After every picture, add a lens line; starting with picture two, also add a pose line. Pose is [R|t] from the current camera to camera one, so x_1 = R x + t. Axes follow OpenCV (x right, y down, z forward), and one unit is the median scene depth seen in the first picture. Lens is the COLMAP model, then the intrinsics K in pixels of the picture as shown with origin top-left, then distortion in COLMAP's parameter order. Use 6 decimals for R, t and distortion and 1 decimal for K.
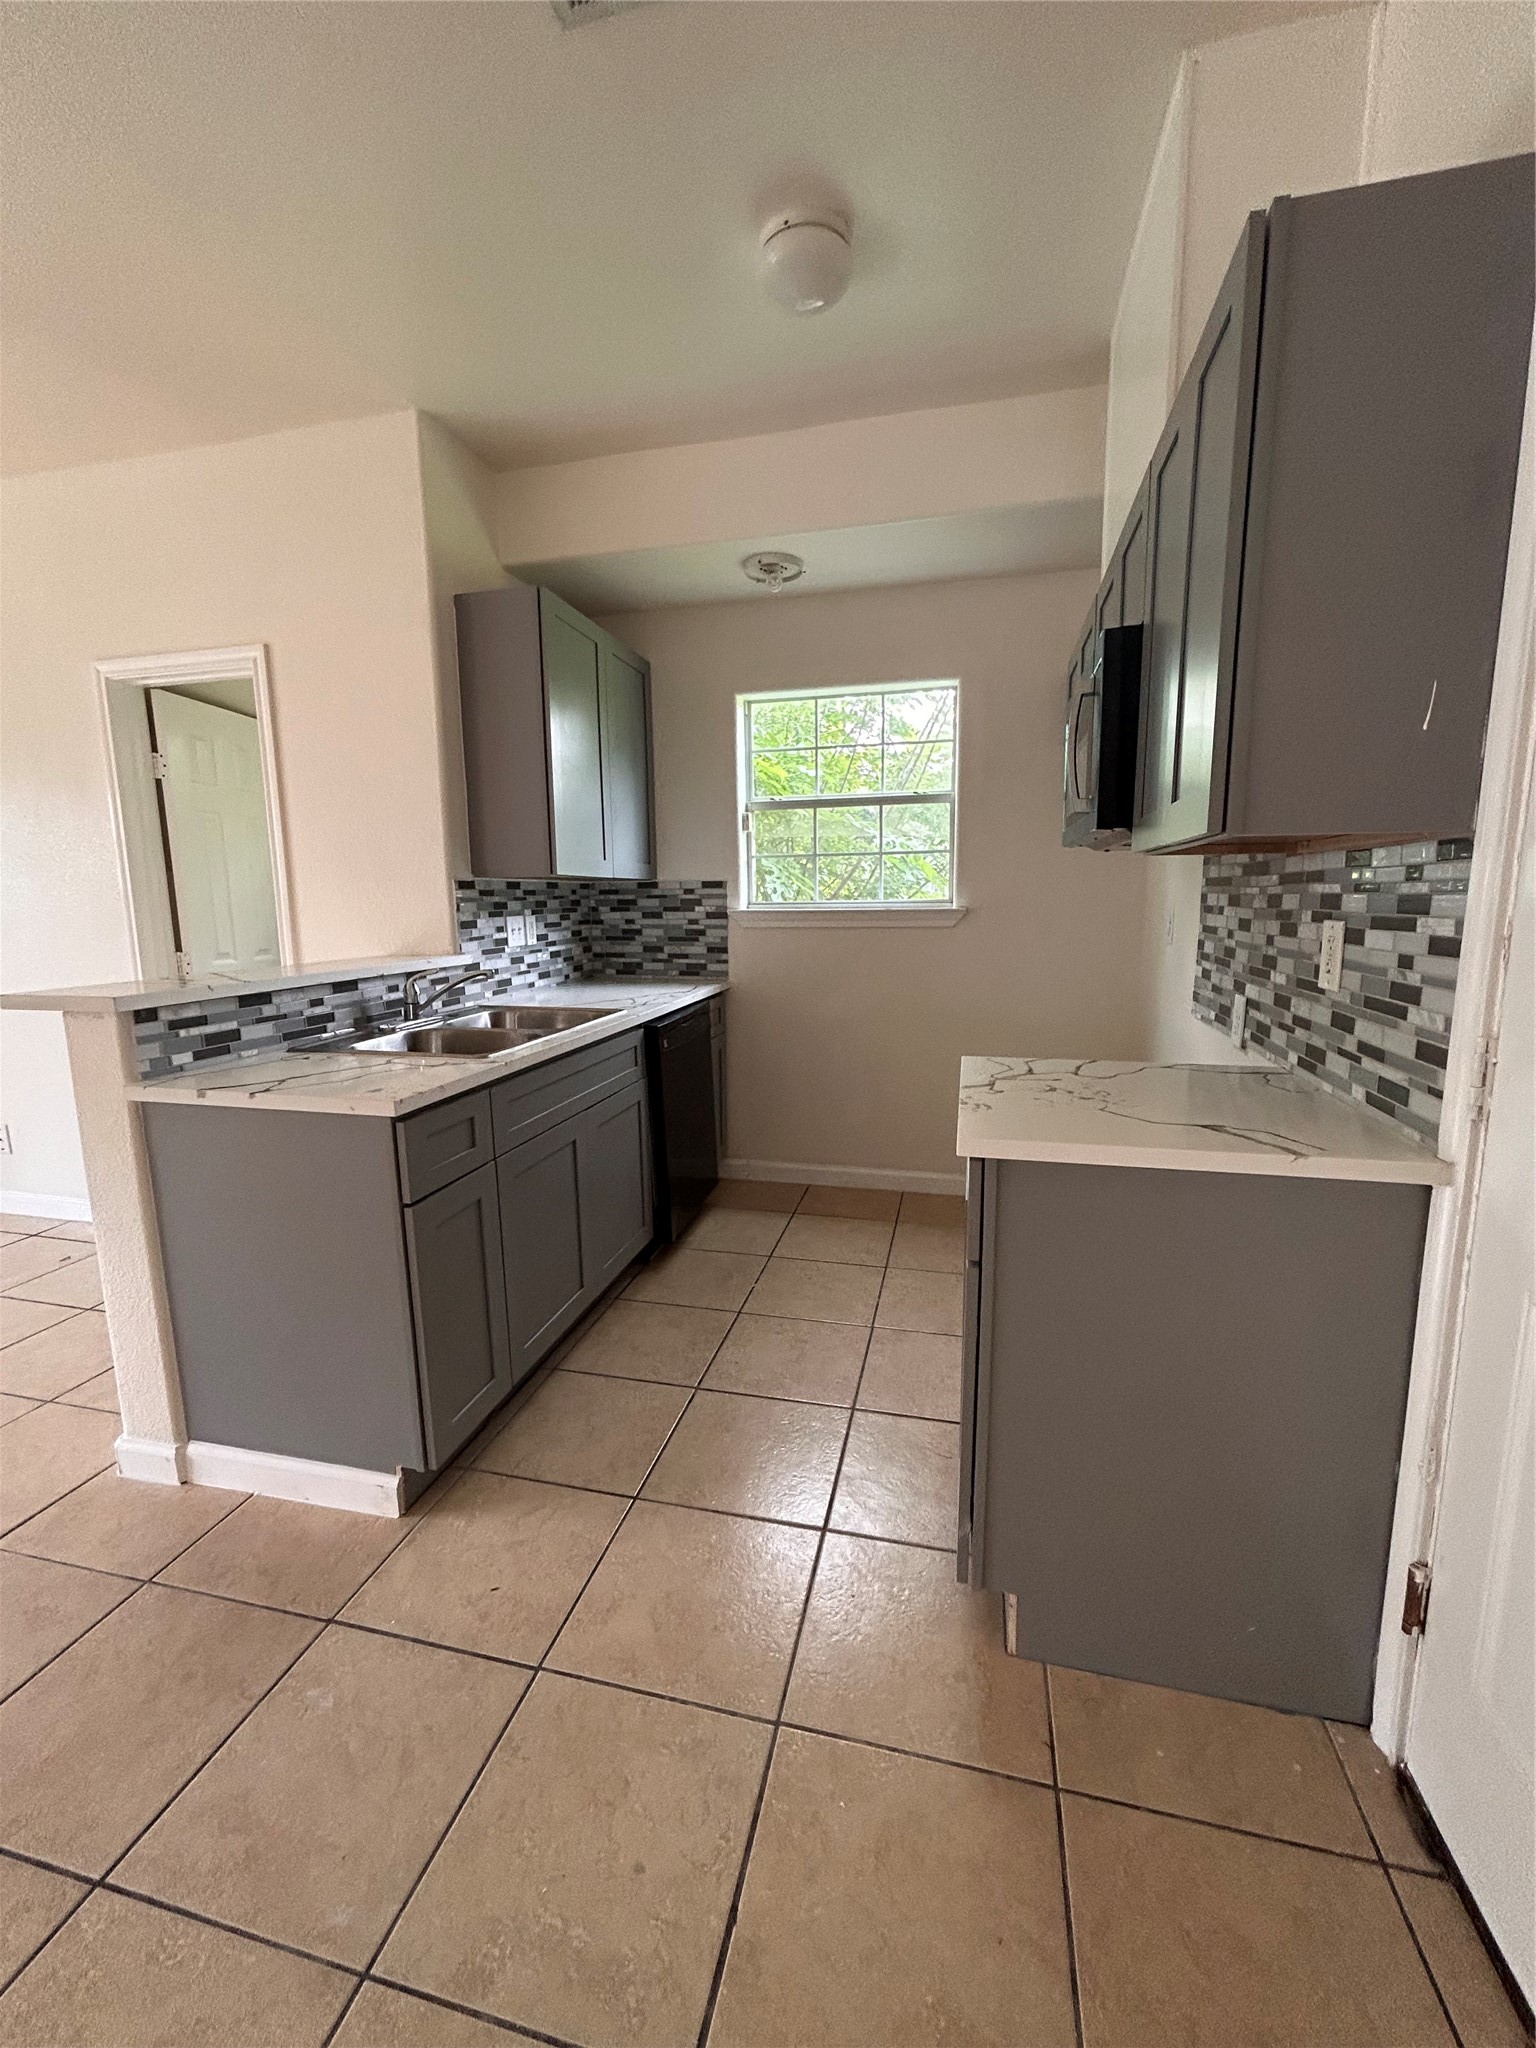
lens RADIAL K [[833.9, 0, 771.1], [0, 833.9, 1025.1], [0, 0, 1]] dist [-0.002180, 0.000599]
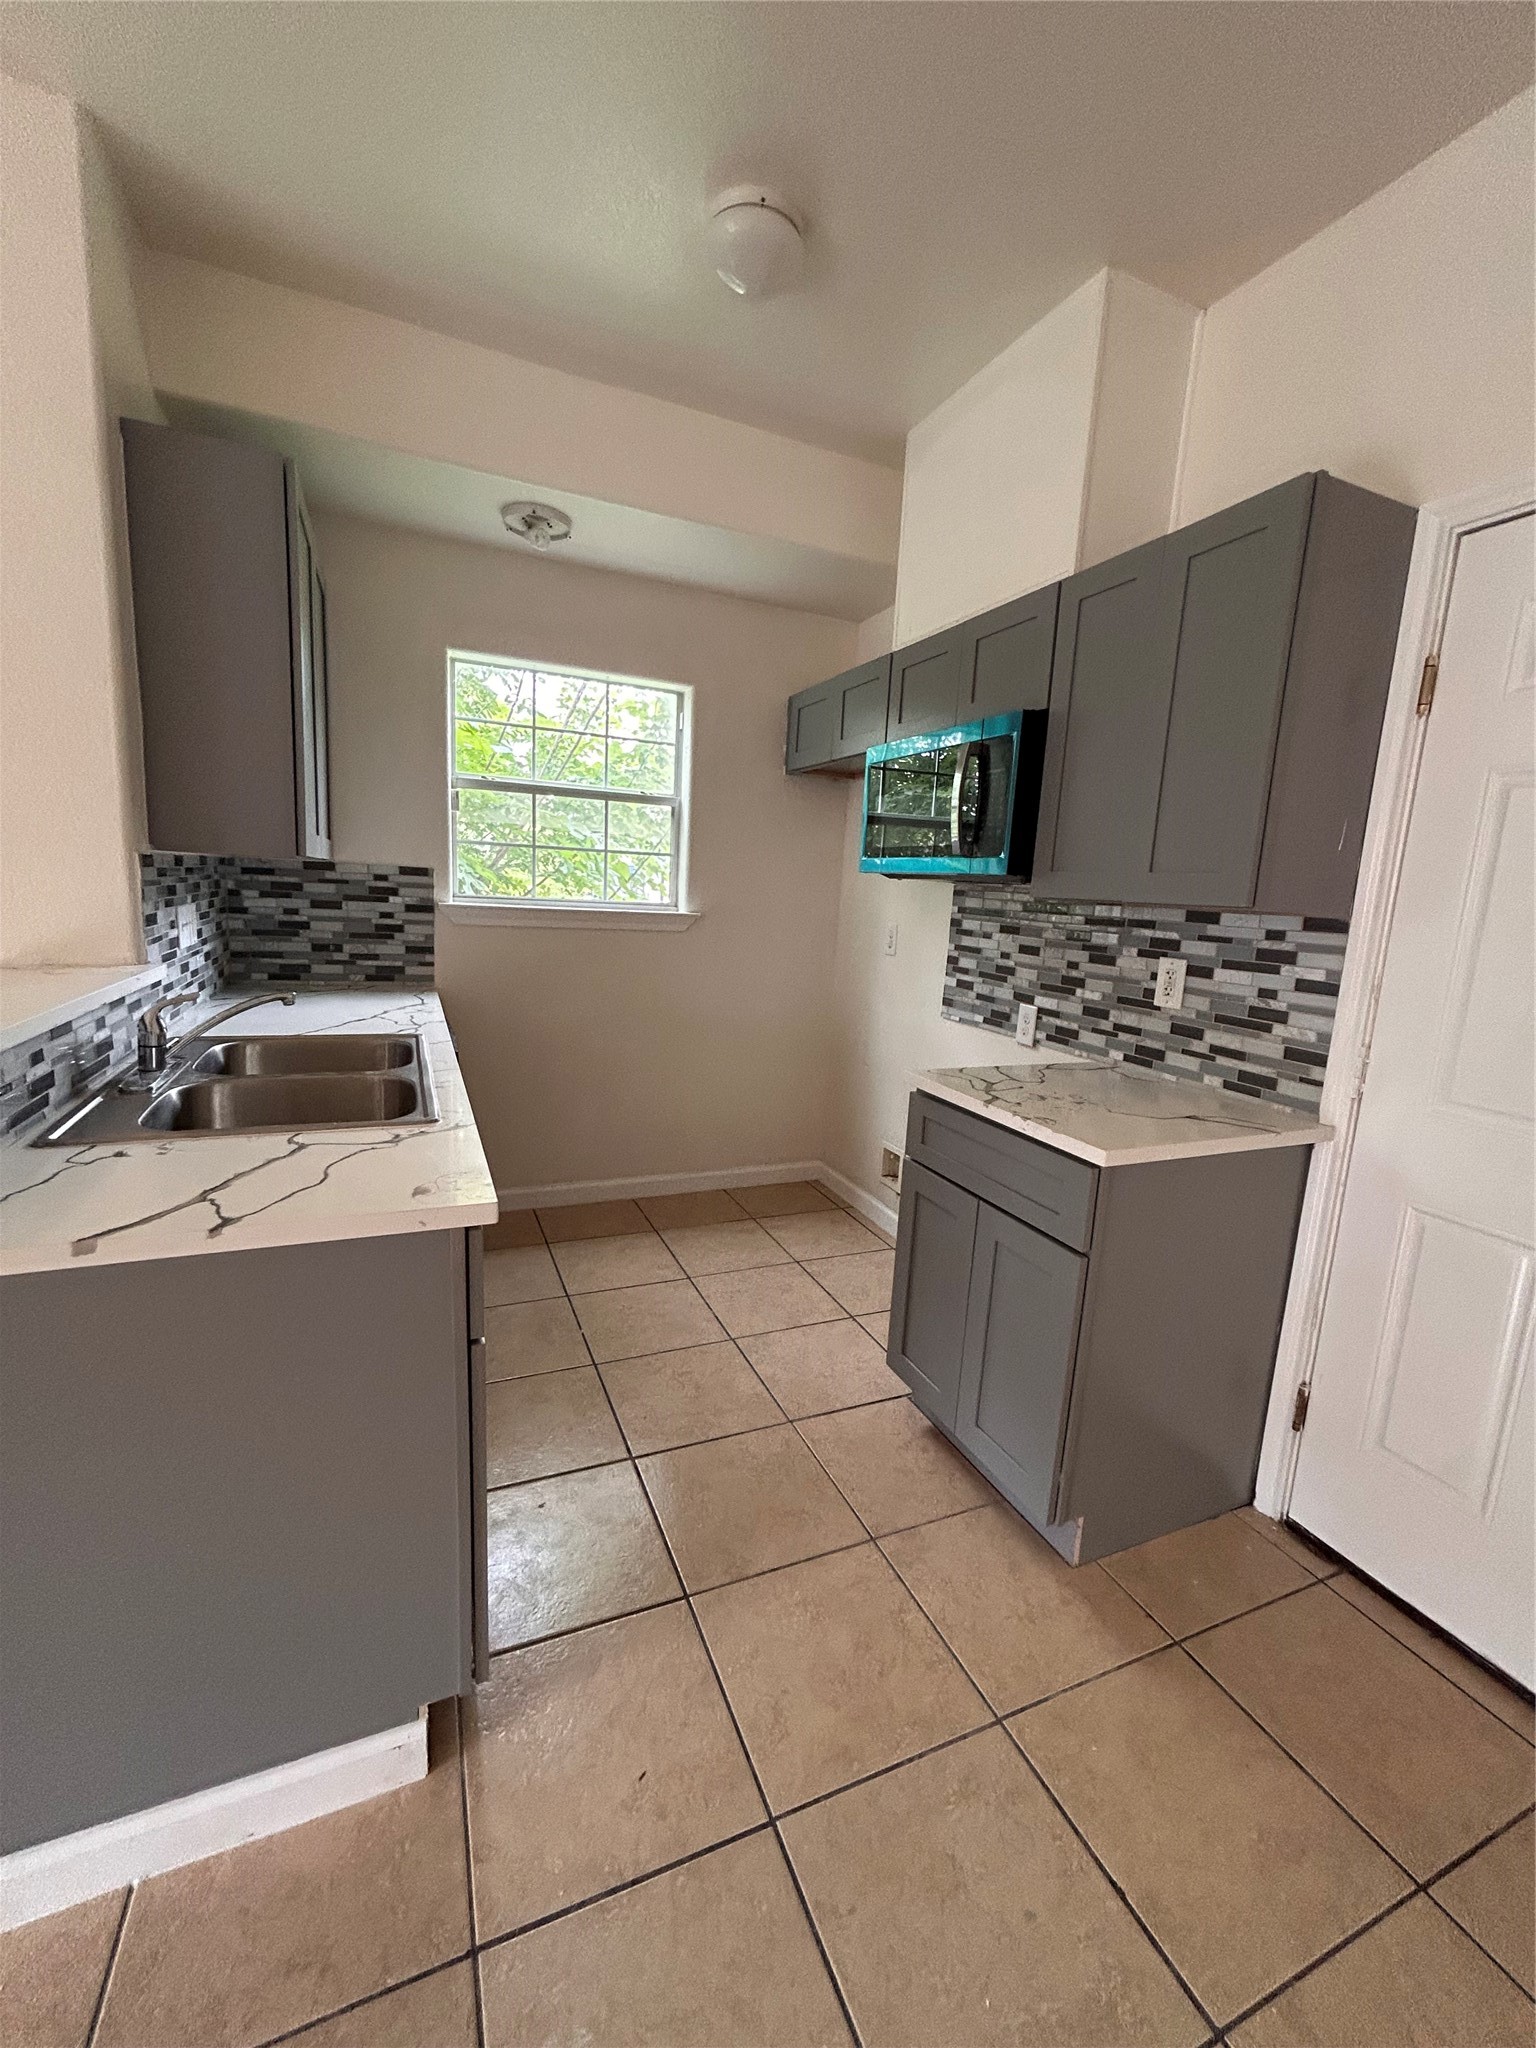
lens RADIAL K [[833.9, 0, 768.9], [0, 833.9, 1024.8], [0, 0, 1]] dist [-0.002180, 0.000599]
pose [[0.792979, -0.045004, 0.607585, -0.384598], [0.029616, 0.998936, 0.035338, -0.044643], [-0.608529, -0.010028, 0.793468, 0.158635]]
